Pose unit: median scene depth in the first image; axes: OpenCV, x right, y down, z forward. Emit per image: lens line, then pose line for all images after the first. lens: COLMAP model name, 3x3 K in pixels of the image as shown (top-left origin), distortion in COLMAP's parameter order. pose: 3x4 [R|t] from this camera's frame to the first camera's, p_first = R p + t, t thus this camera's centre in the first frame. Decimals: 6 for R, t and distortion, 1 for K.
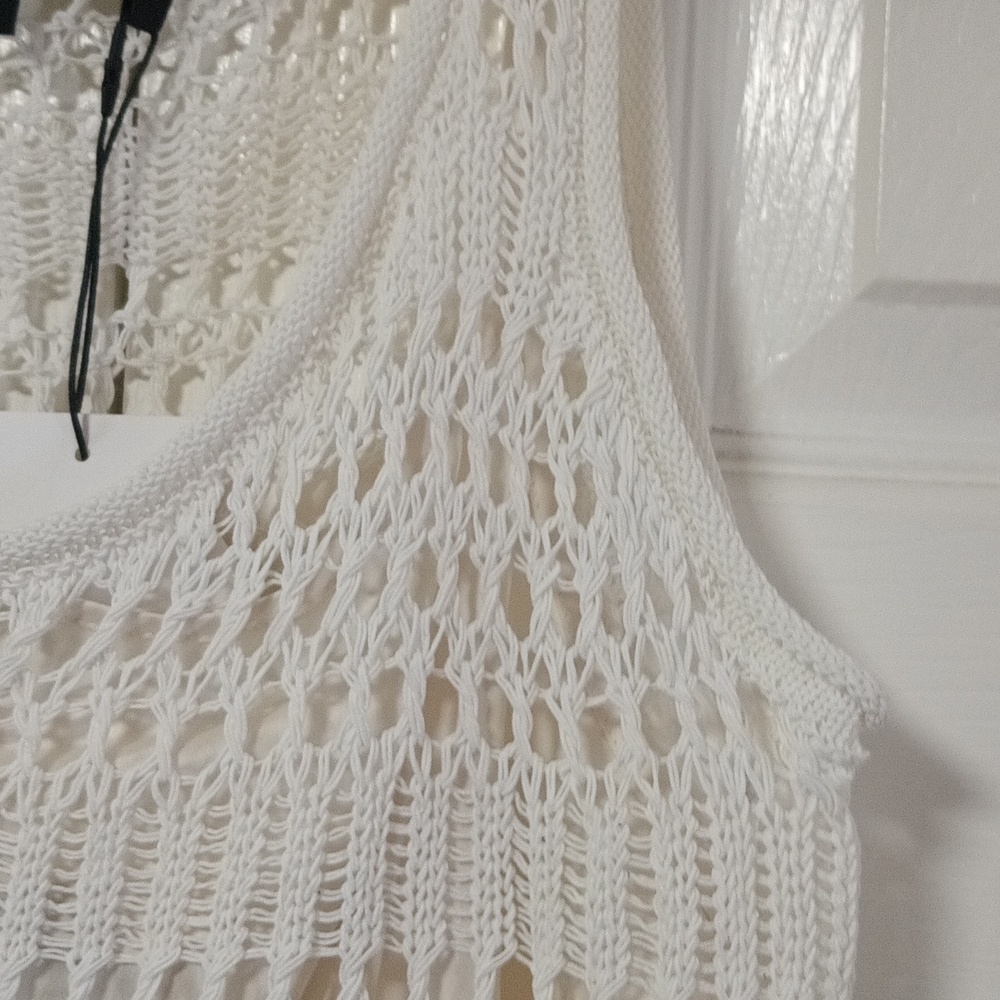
lens RADIAL K [[1403.1, 0, 500.0], [0, 1403.1, 500.0], [0, 0, 1]] dist [0.061373, -0.061380]
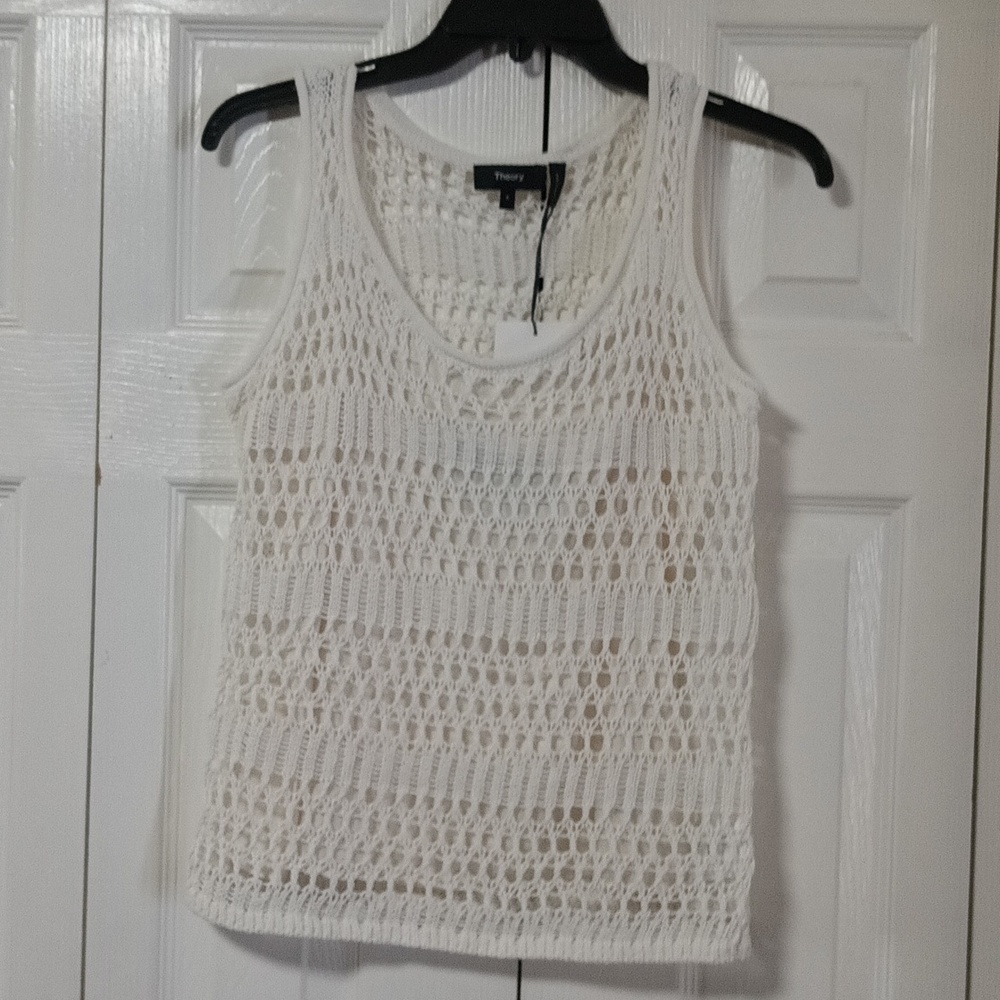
lens RADIAL K [[1403.1, 0, 500.0], [0, 1403.1, 500.0], [0, 0, 1]] dist [0.061373, -0.061380]
pose [[0.999827, -0.017853, -0.005221, -0.399563], [0.018139, 0.997960, 0.061209, 0.173517], [0.004117, -0.061293, 0.998111, -2.618290]]
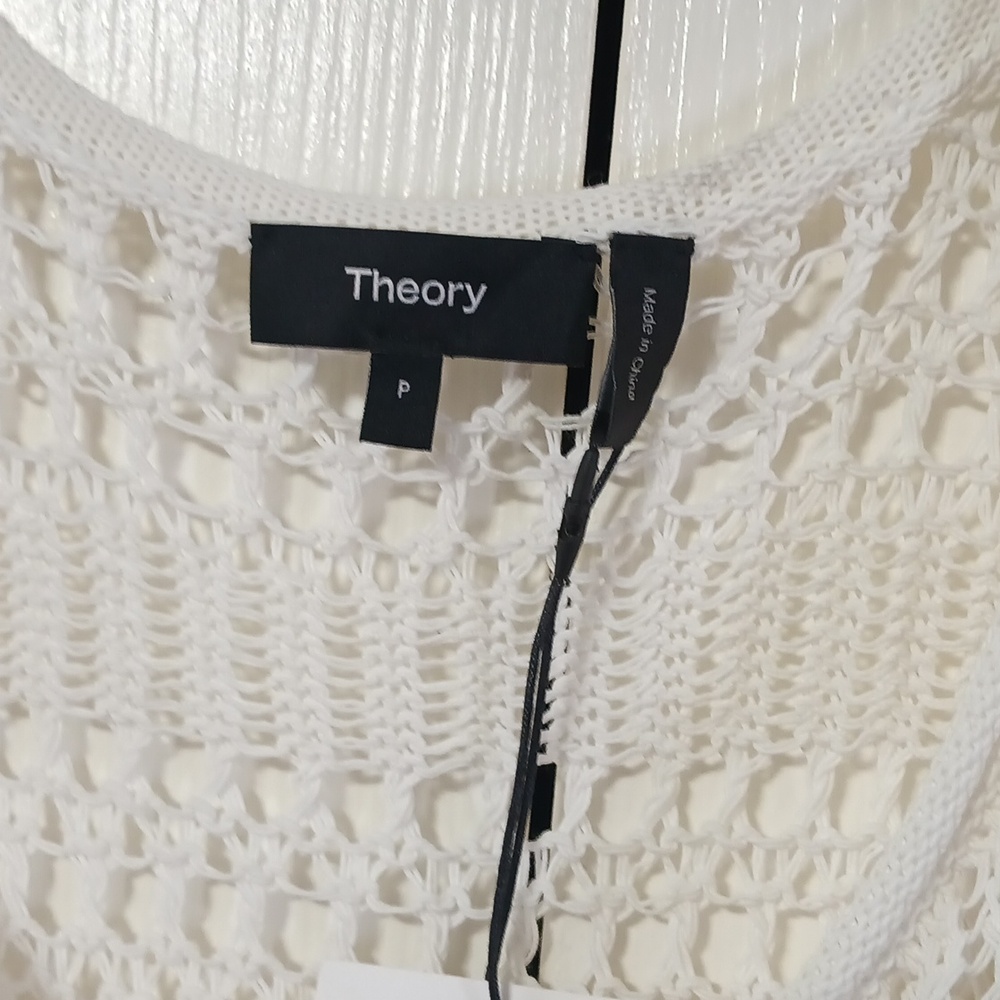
lens RADIAL K [[1403.1, 0, 500.0], [0, 1403.1, 500.0], [0, 0, 1]] dist [0.061373, -0.061380]
pose [[0.998989, 0.039757, -0.020984, -0.315112], [-0.039250, 0.998940, 0.024028, -0.346790], [0.021917, -0.023180, 0.999491, 0.321239]]
